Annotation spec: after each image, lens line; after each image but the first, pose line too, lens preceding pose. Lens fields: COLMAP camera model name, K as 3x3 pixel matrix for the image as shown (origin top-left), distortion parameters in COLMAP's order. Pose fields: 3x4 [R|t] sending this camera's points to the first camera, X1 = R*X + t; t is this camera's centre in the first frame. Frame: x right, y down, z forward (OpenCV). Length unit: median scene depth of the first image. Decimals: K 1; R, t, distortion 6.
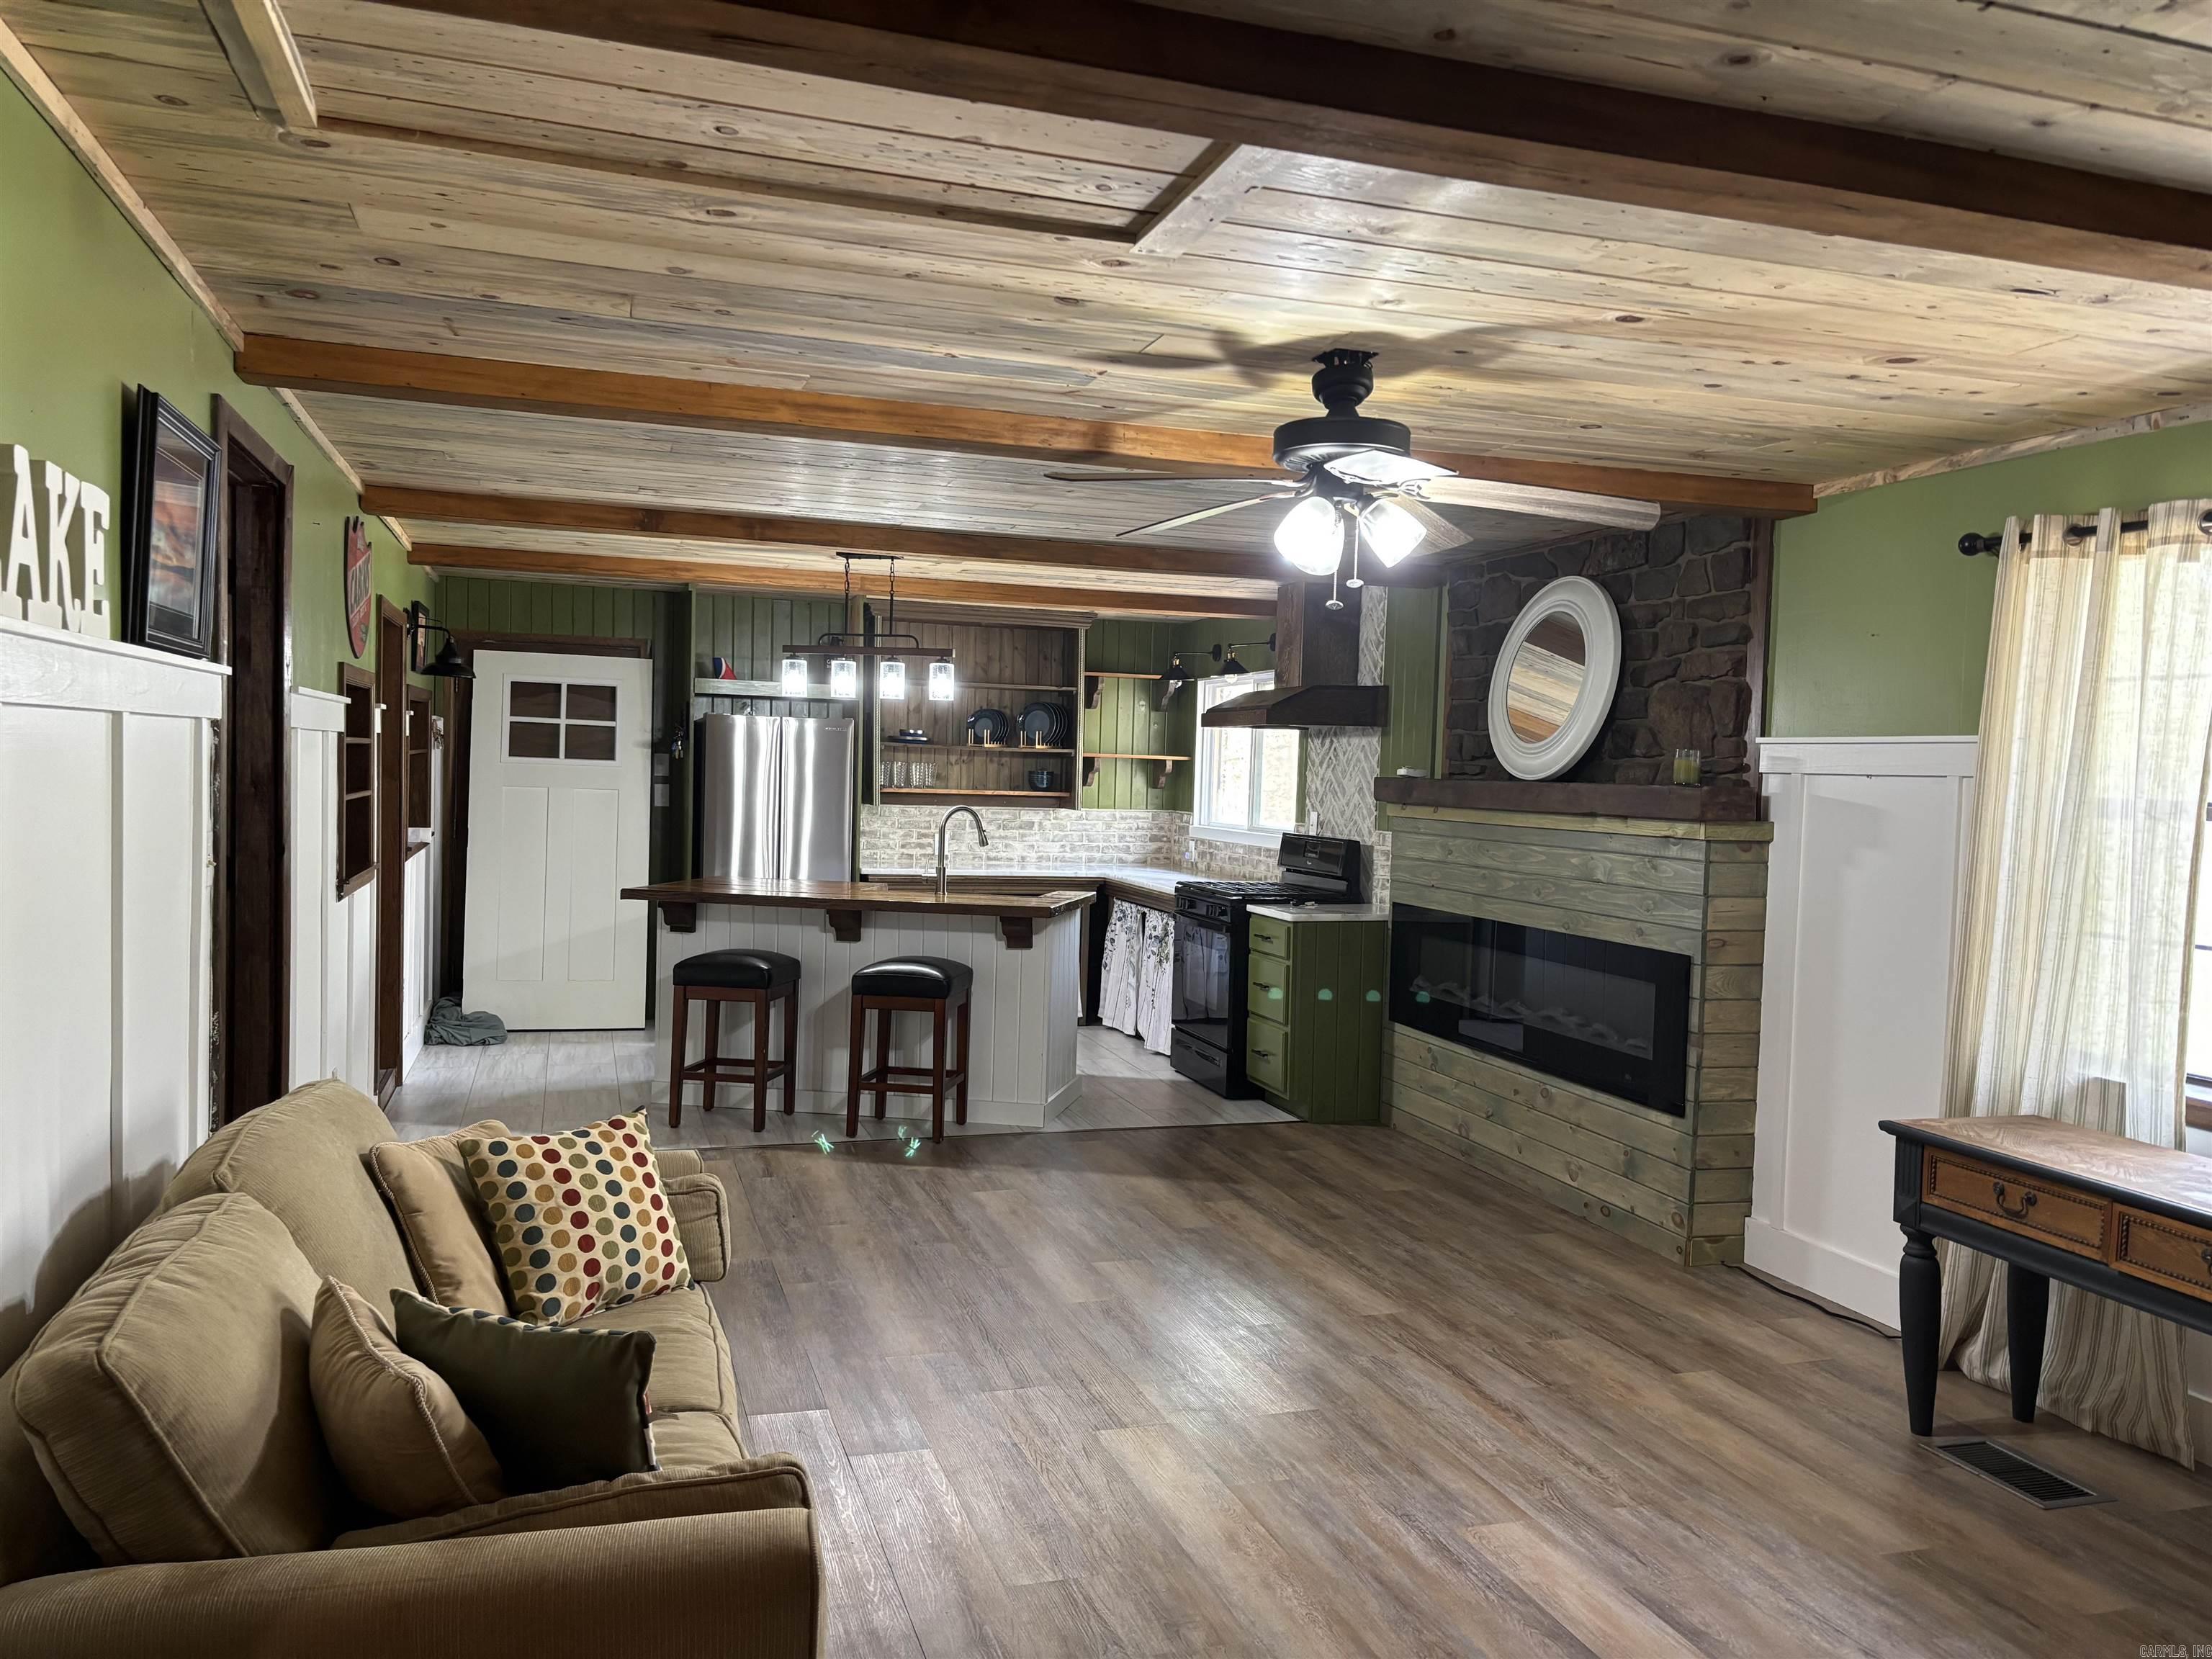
lens RADIAL K [[1677.4, 0, 1105.0], [0, 1677.4, 830.7], [0, 0, 1]] dist [0.056517, -0.058563]
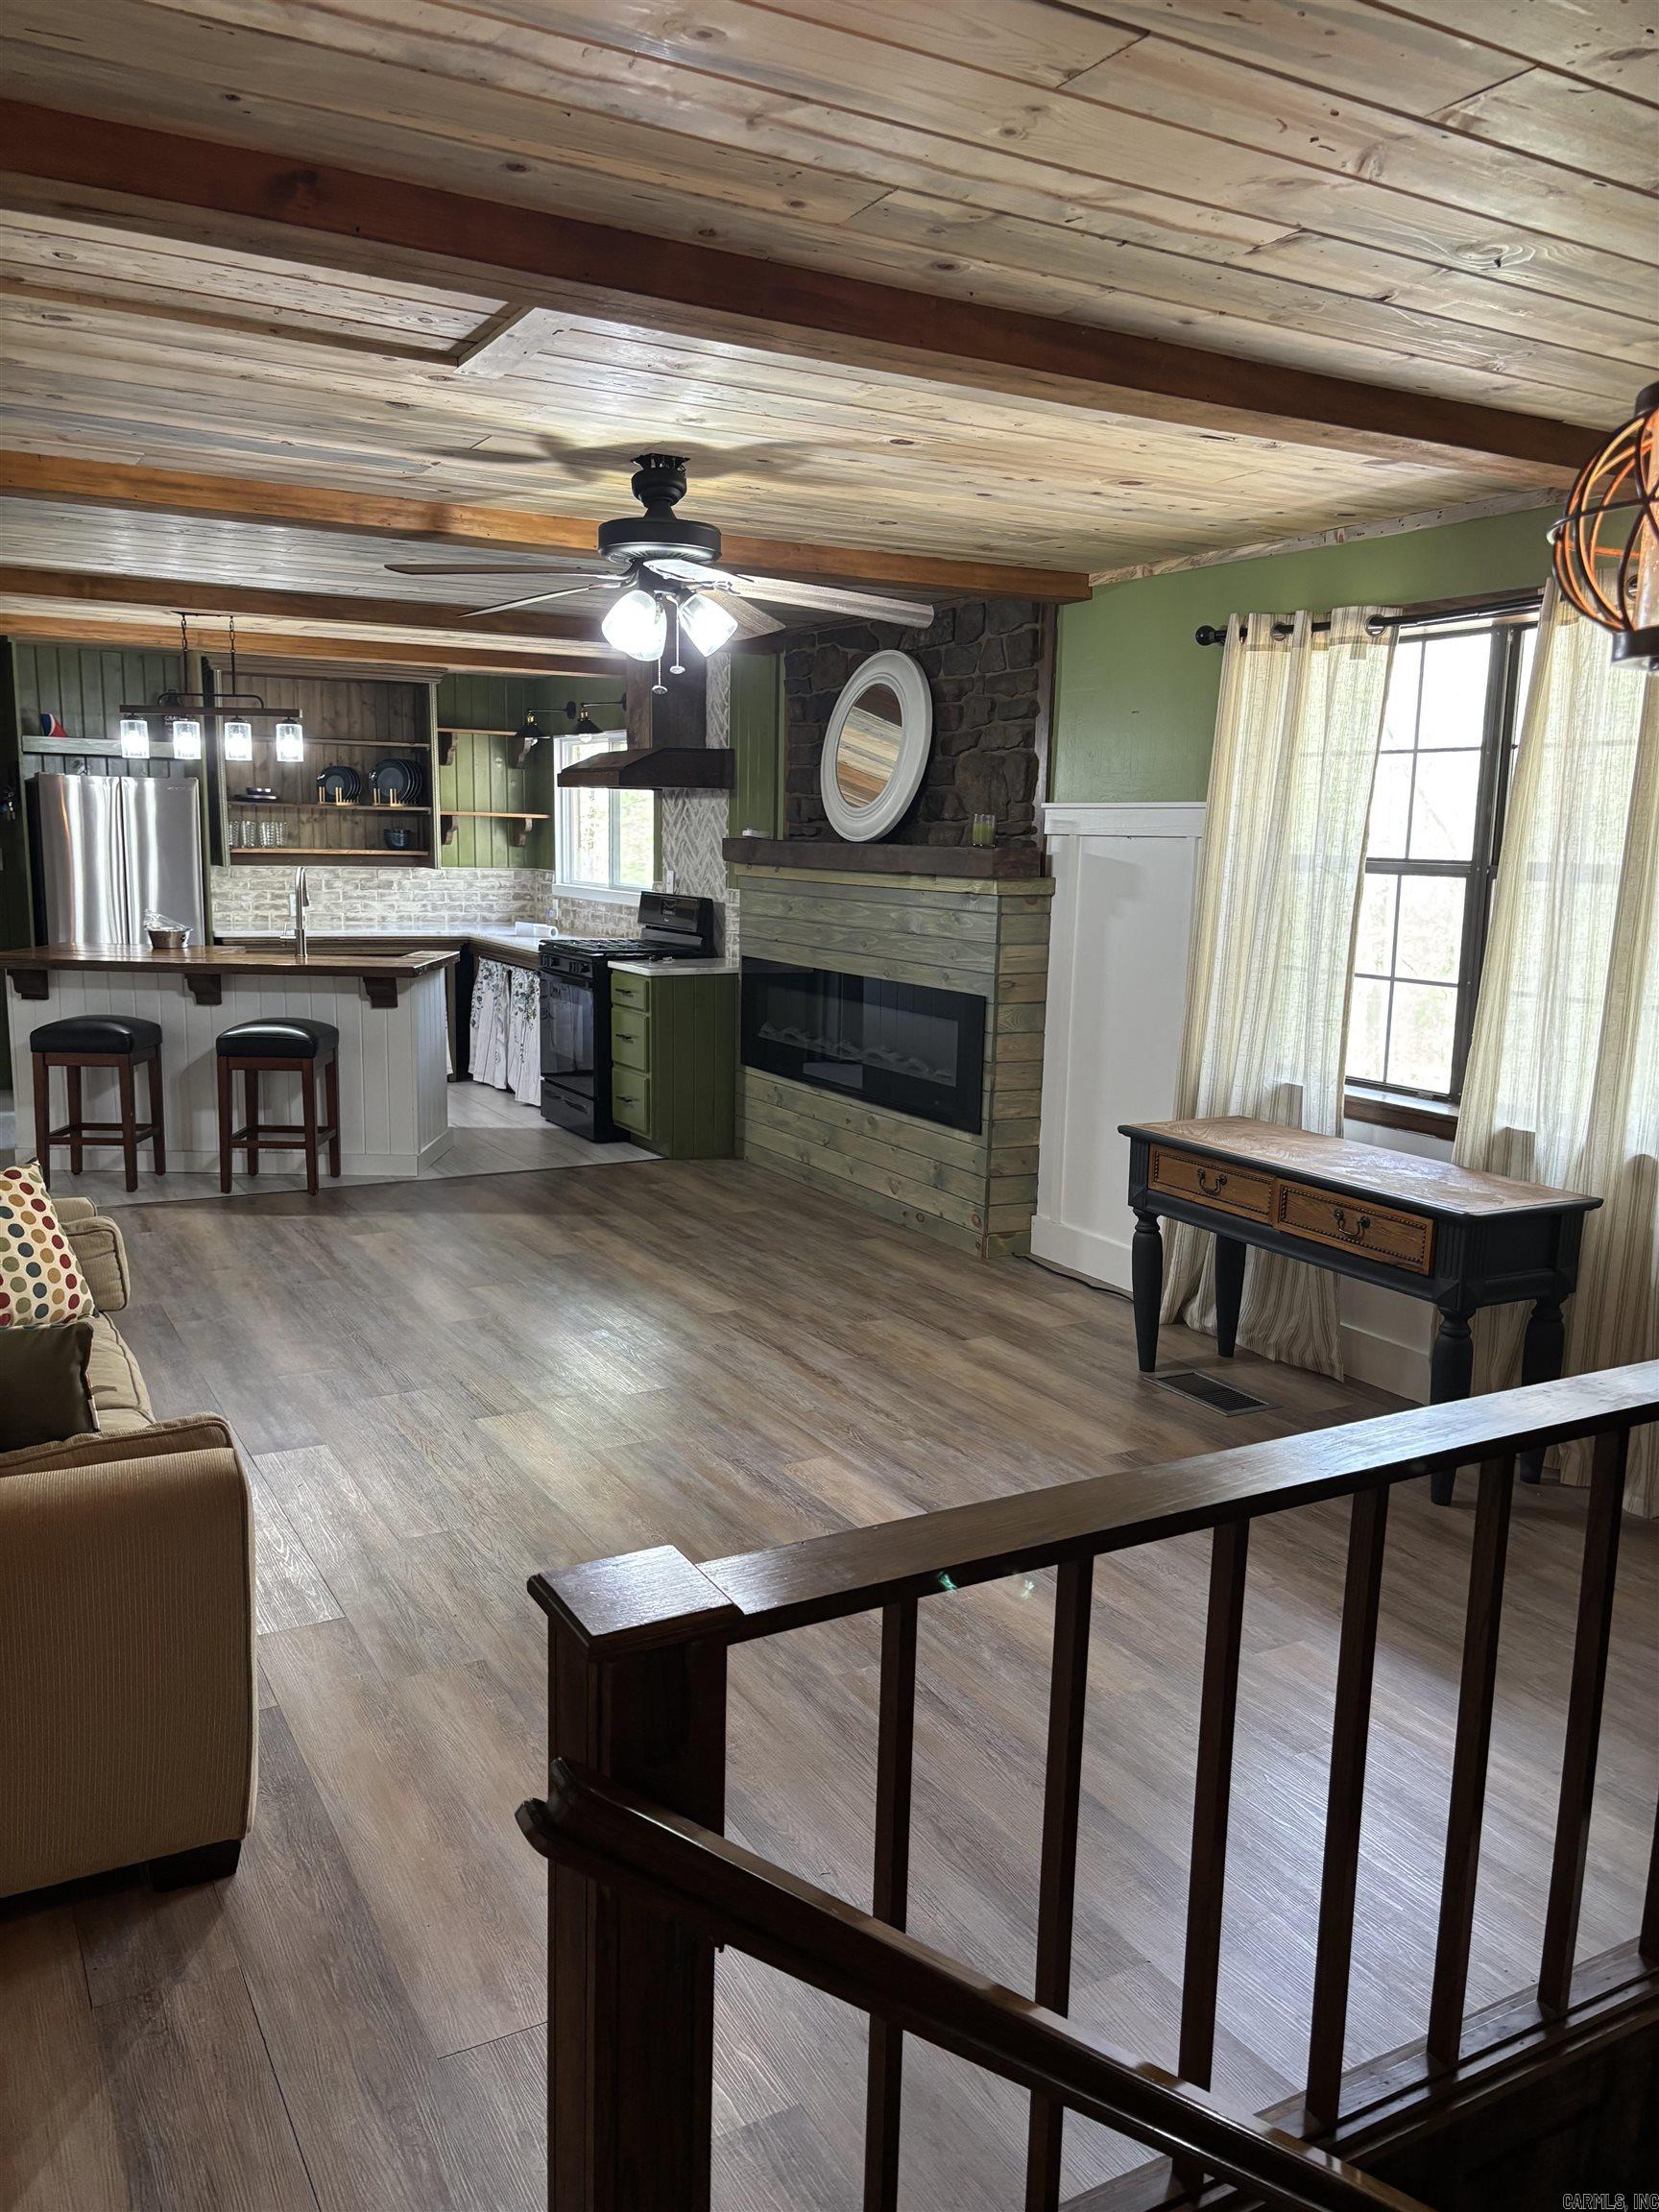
lens RADIAL K [[1677.4, 0, 822.6], [0, 1677.4, 1118.9], [0, 0, 1]] dist [0.056517, -0.058563]
pose [[0.979103, -0.042261, 0.198925, 0.006697], [0.014257, 0.990027, 0.140154, -0.006380], [-0.202865, -0.134389, 0.969941, -0.128329]]
